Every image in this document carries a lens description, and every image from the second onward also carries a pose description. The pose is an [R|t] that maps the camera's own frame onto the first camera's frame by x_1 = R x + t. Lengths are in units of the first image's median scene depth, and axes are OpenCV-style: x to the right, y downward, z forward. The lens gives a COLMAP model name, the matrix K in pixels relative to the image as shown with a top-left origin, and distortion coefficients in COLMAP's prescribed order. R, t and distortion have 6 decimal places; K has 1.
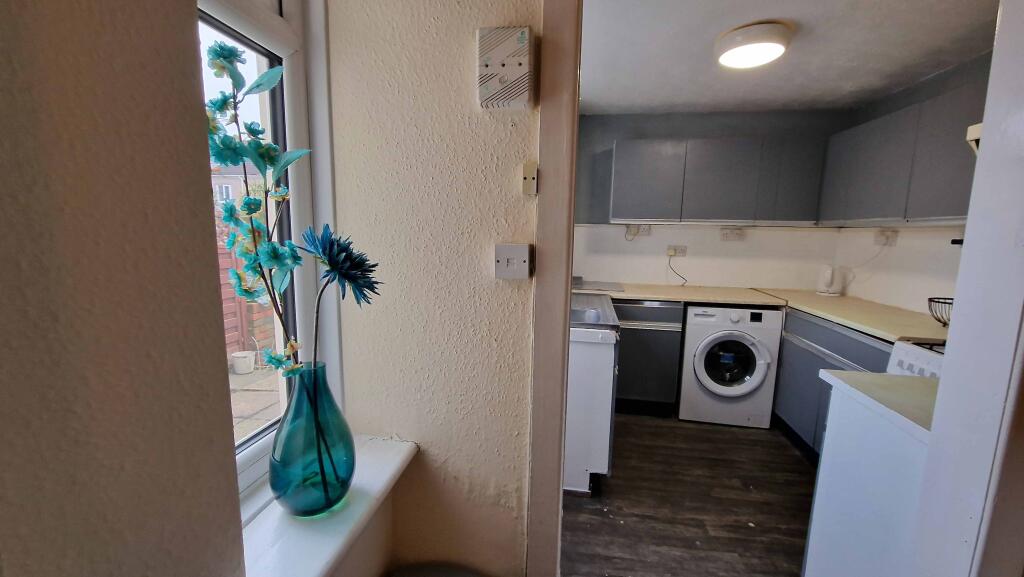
lens RADIAL K [[418.7, 0, 514.9], [0, 418.7, 295.6], [0, 0, 1]] dist [0.001191, -0.003522]
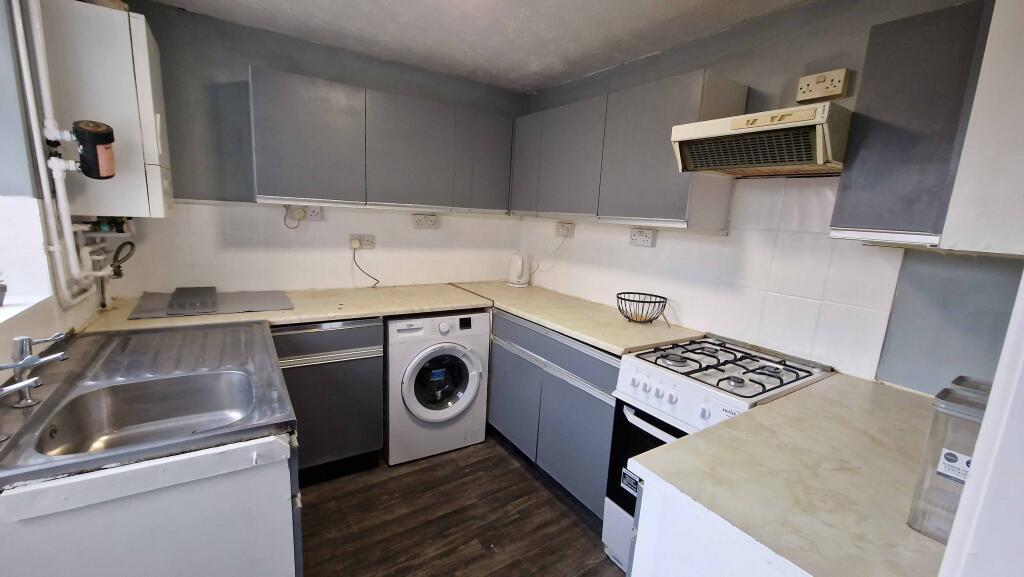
lens RADIAL K [[418.7, 0, 514.6], [0, 418.7, 296.3], [0, 0, 1]] dist [0.001191, -0.003522]
pose [[0.730191, -0.111151, 0.674142, 0.080832], [0.062706, 0.993416, 0.095873, -0.077628], [-0.680360, -0.027732, 0.732353, 0.308026]]
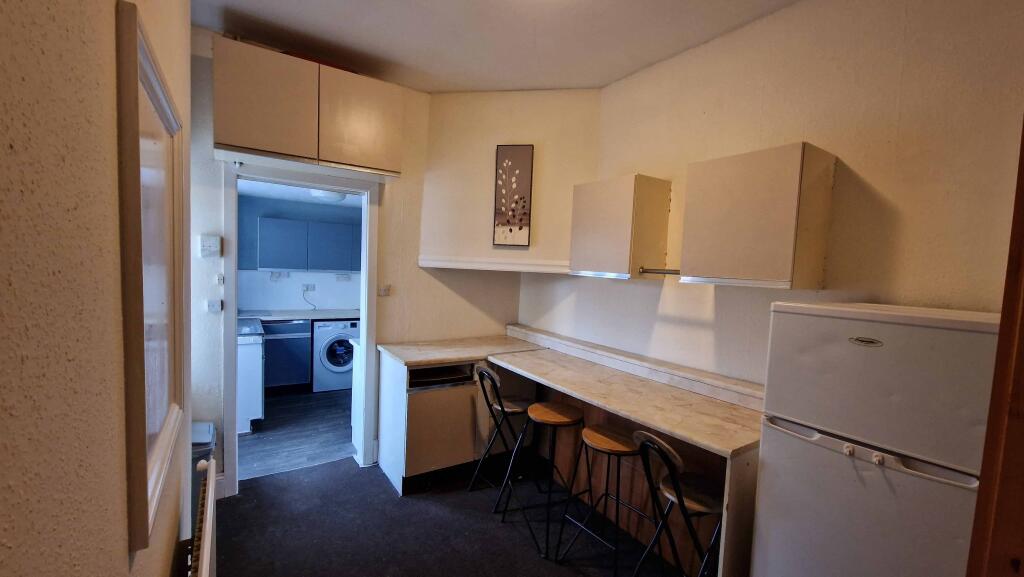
lens RADIAL K [[418.7, 0, 511.1], [0, 418.7, 294.0], [0, 0, 1]] dist [0.001191, -0.003522]
pose [[0.735255, -0.032453, 0.677013, -0.138065], [0.073516, 0.996779, -0.032060, 0.026480], [-0.673791, 0.073344, 0.735273, -0.780011]]
